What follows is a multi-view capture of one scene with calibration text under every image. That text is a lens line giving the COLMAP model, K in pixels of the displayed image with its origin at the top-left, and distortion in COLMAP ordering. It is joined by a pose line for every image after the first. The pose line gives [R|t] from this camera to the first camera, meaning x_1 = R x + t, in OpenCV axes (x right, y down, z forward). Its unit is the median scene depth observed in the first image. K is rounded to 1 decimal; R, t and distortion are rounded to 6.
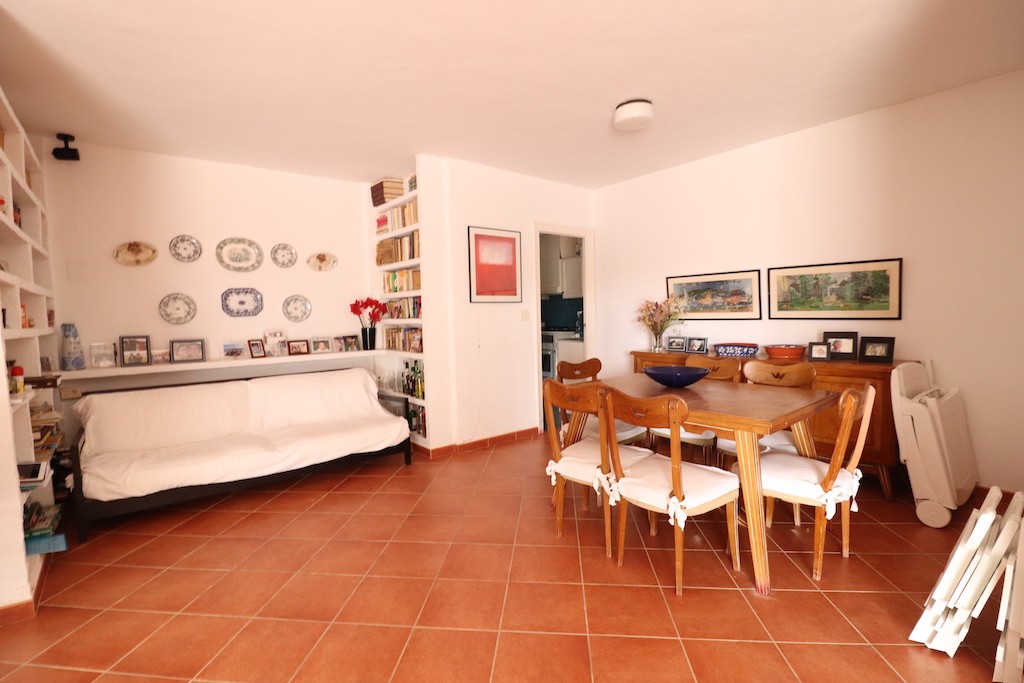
lens RADIAL K [[484.5, 0, 512.0], [0, 484.5, 341.5], [0, 0, 1]] dist [-0.002602, -0.000481]
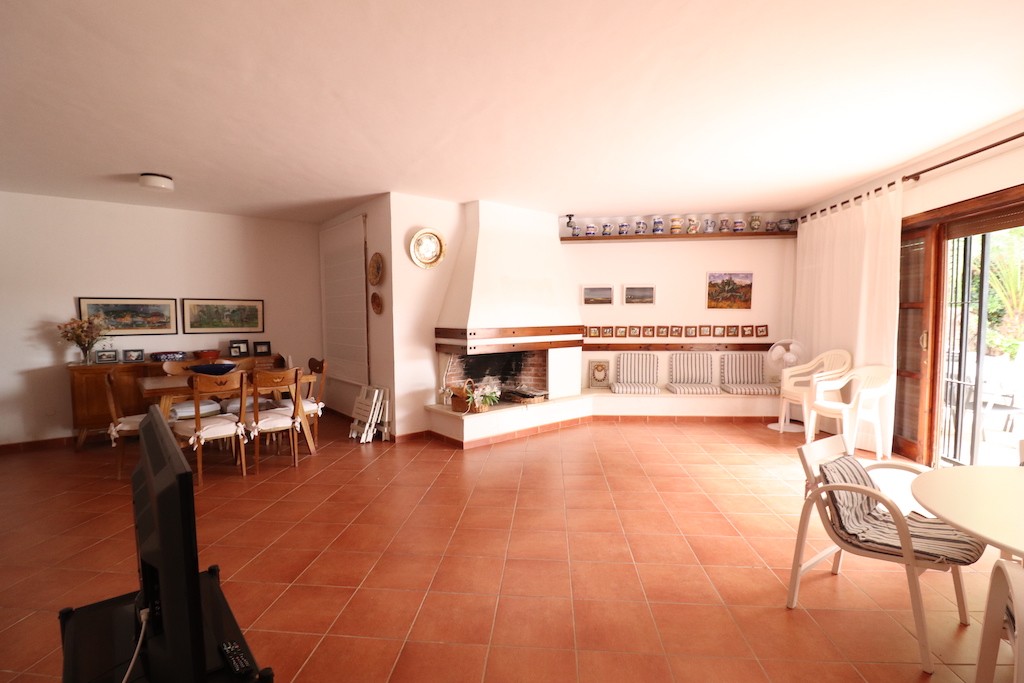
lens RADIAL K [[484.5, 0, 512.0], [0, 484.5, 341.5], [0, 0, 1]] dist [-0.002602, -0.000481]
pose [[-0.032491, -0.021455, 0.999242, -0.939600], [0.071246, 0.997177, 0.023727, 0.011862], [-0.996929, 0.071963, -0.030870, 0.077550]]
